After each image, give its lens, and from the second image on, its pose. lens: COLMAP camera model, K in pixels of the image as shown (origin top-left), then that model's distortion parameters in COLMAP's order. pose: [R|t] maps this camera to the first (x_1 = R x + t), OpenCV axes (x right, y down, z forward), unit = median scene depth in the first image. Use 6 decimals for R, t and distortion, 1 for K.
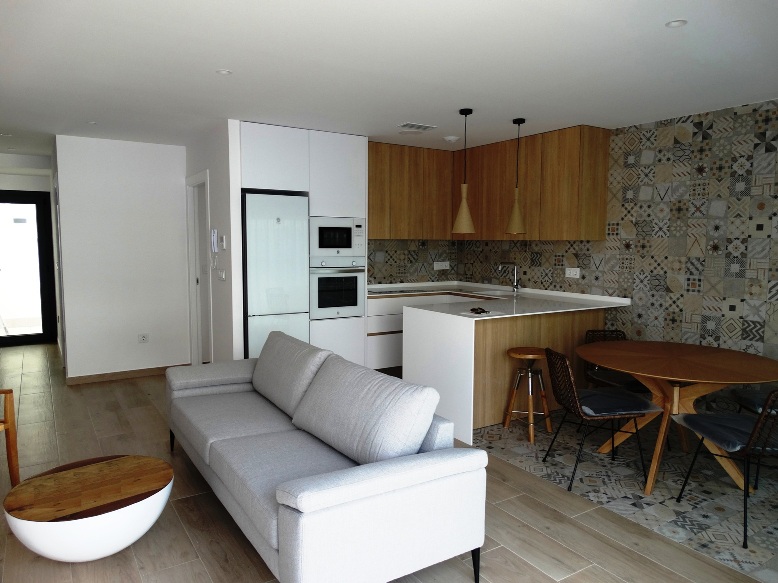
lens RADIAL K [[553.9, 0, 388.8], [0, 553.9, 289.6], [0, 0, 1]] dist [-0.003385, 0.006841]
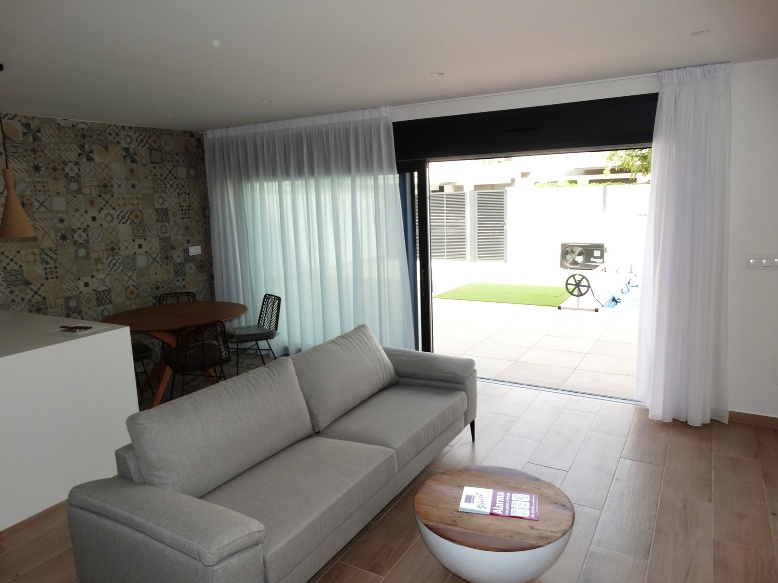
lens RADIAL K [[553.9, 0, 387.1], [0, 553.9, 291.5], [0, 0, 1]] dist [-0.003385, 0.006841]
pose [[-0.453869, -0.136248, 0.880591, -0.758863], [0.118992, 0.970123, 0.211431, -0.130261], [-0.883088, 0.200745, -0.424096, 0.910198]]
